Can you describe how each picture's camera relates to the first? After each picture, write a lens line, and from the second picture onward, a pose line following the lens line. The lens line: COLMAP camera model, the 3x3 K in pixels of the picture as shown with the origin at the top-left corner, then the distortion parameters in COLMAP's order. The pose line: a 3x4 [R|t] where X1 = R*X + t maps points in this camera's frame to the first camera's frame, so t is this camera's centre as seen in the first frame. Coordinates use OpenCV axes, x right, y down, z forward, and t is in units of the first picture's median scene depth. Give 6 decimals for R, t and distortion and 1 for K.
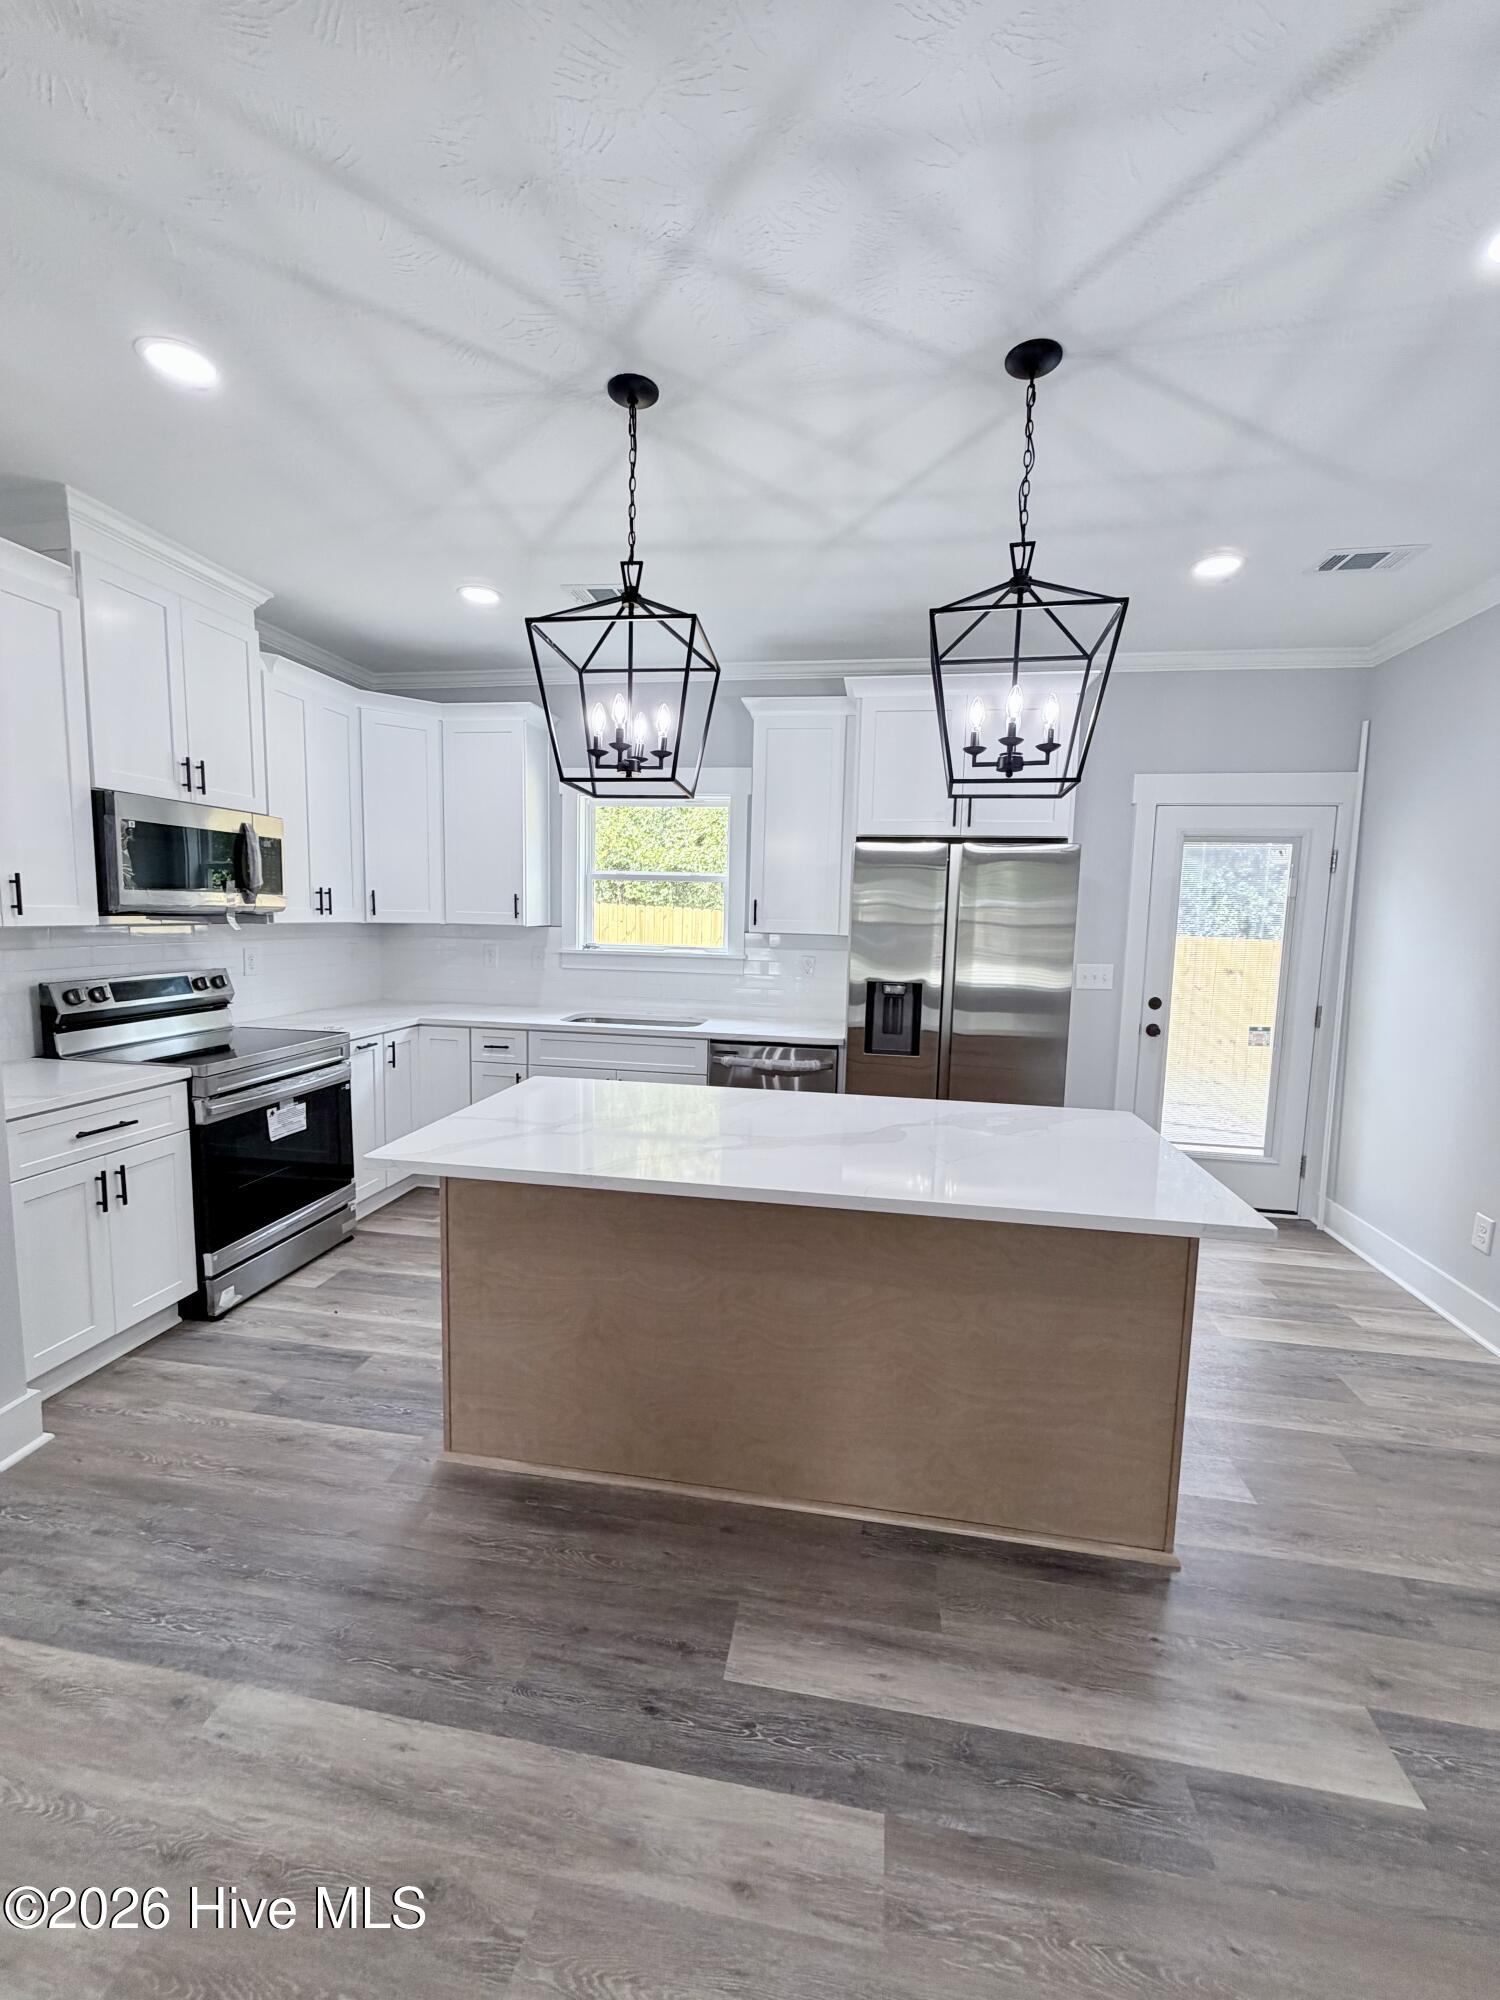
lens RADIAL K [[797.1, 0, 750.8], [0, 797.1, 993.4], [0, 0, 1]] dist [0.000649, 0.000481]
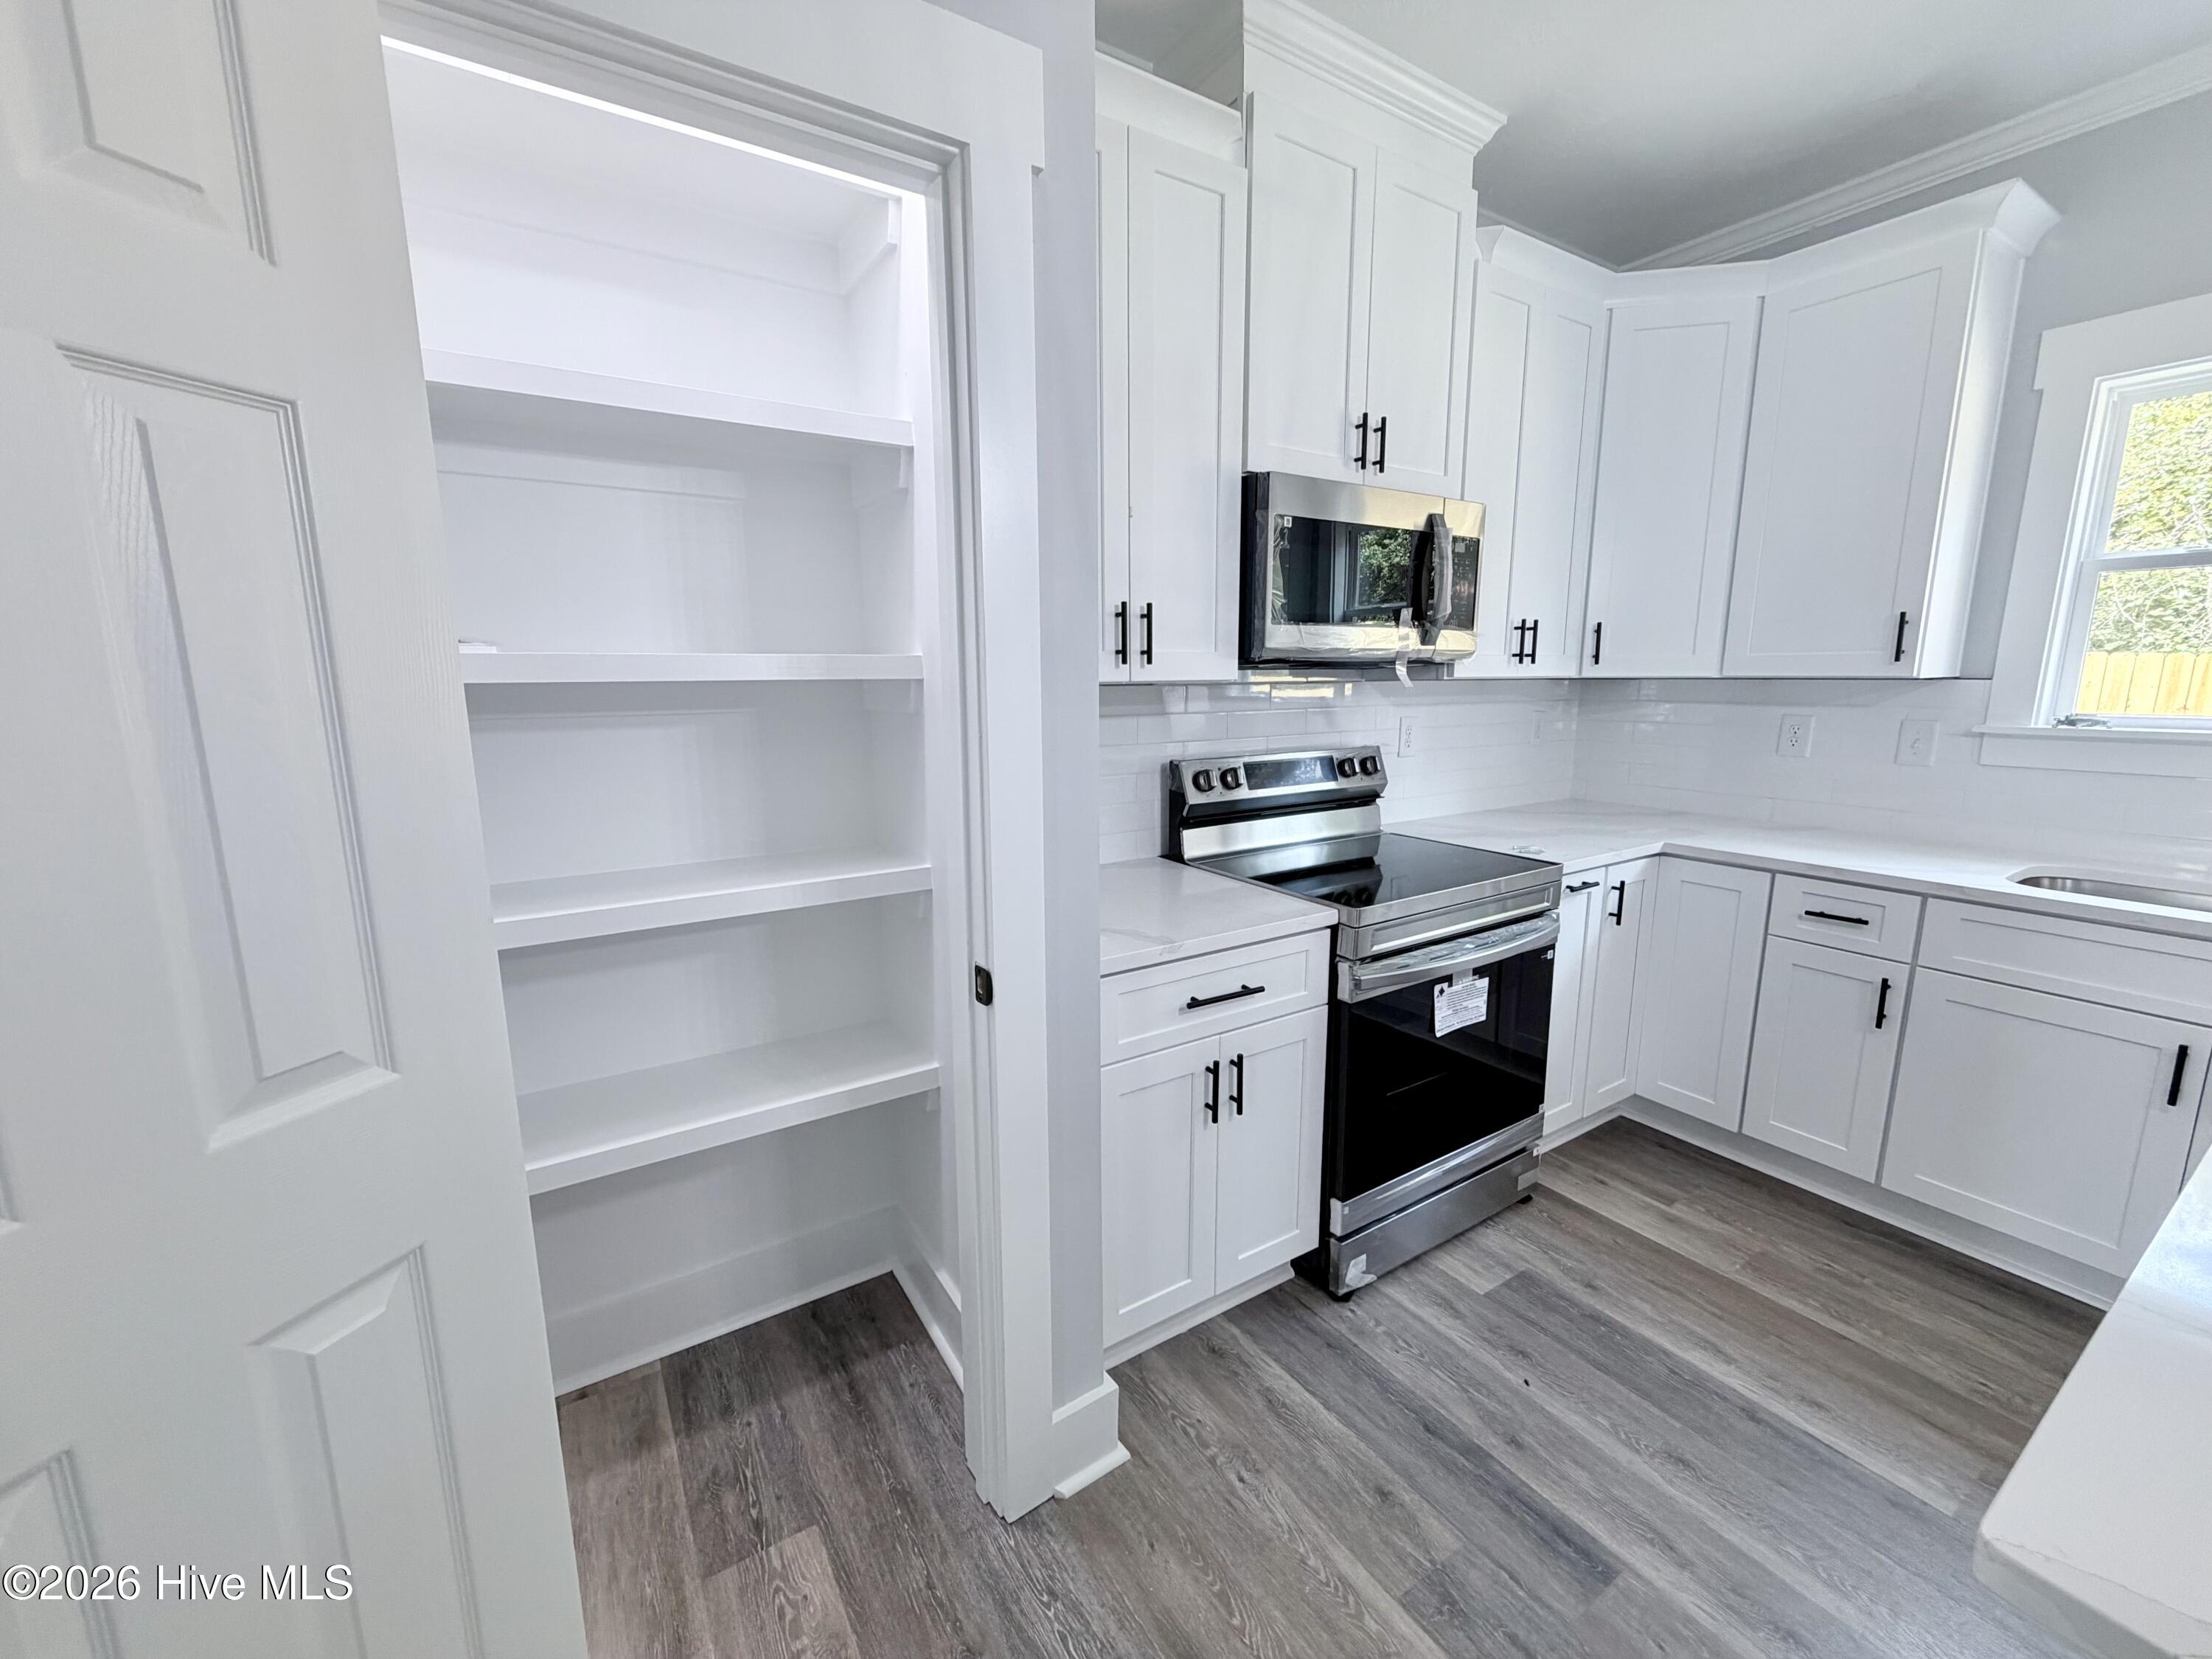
lens RADIAL K [[881.6, 0, 1103.0], [0, 881.6, 824.8], [0, 0, 1]] dist [0.000649, 0.000481]
pose [[0.669424, 0.100714, -0.736022, -0.298584], [-0.054786, 0.994763, 0.086291, -0.019257], [0.740857, -0.017442, 0.671436, 0.370913]]
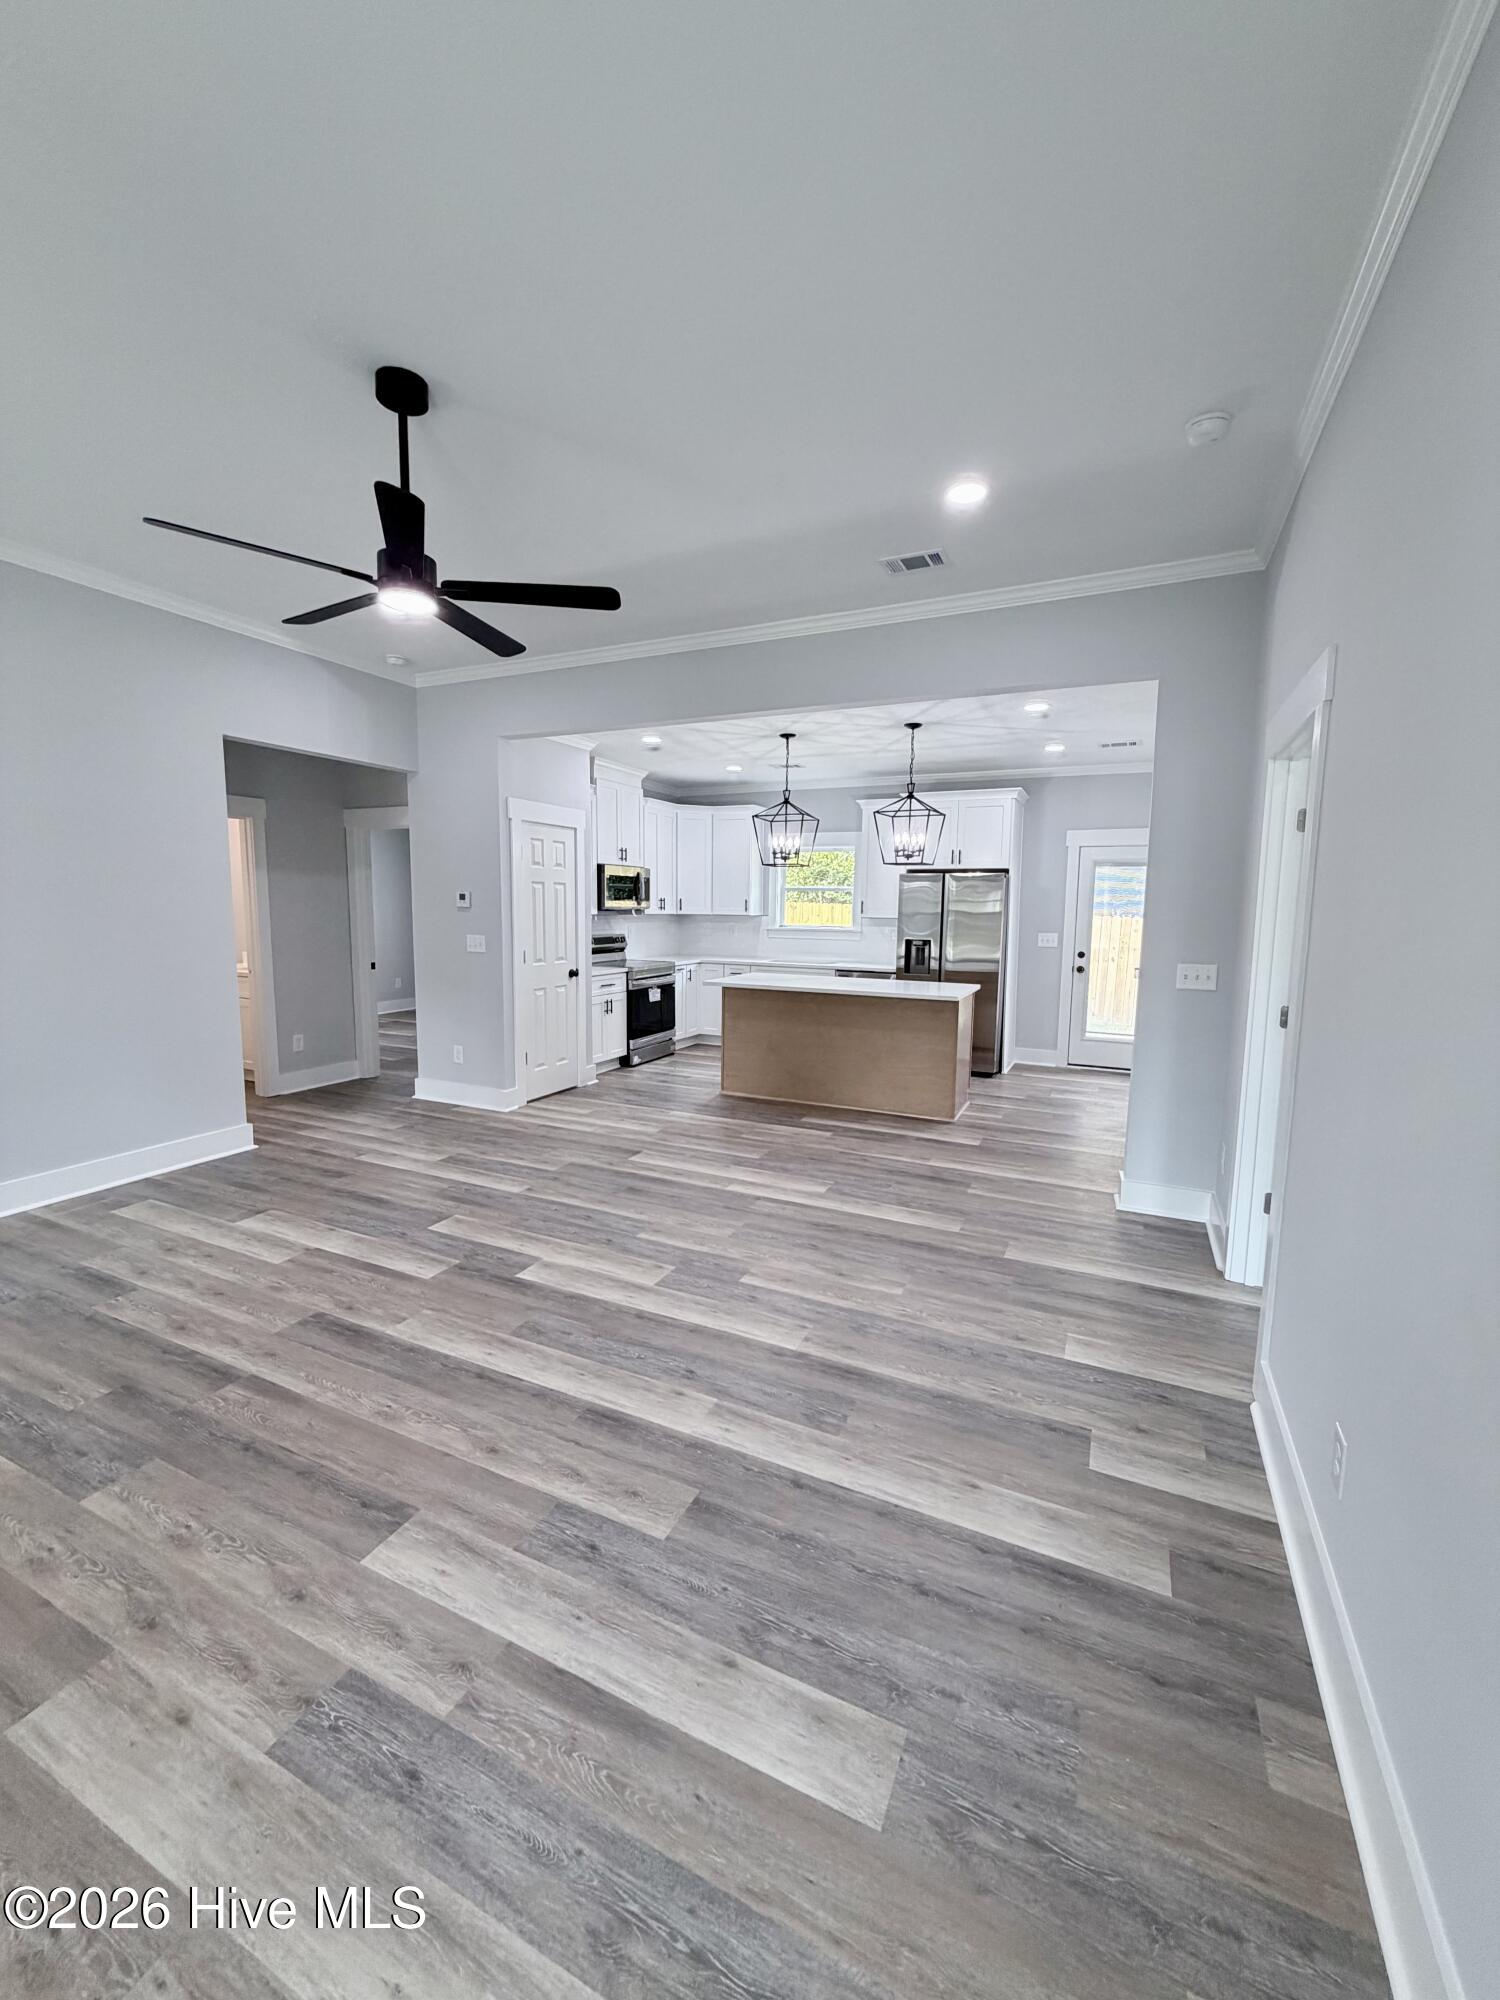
lens RADIAL K [[797.1, 0, 742.1], [0, 797.1, 997.4], [0, 0, 1]] dist [0.000649, 0.000481]
pose [[0.959748, 0.020725, -0.280099, 0.369195], [-0.018626, 0.999775, 0.010154, 0.143082], [0.280246, -0.004528, 0.959918, -1.308143]]
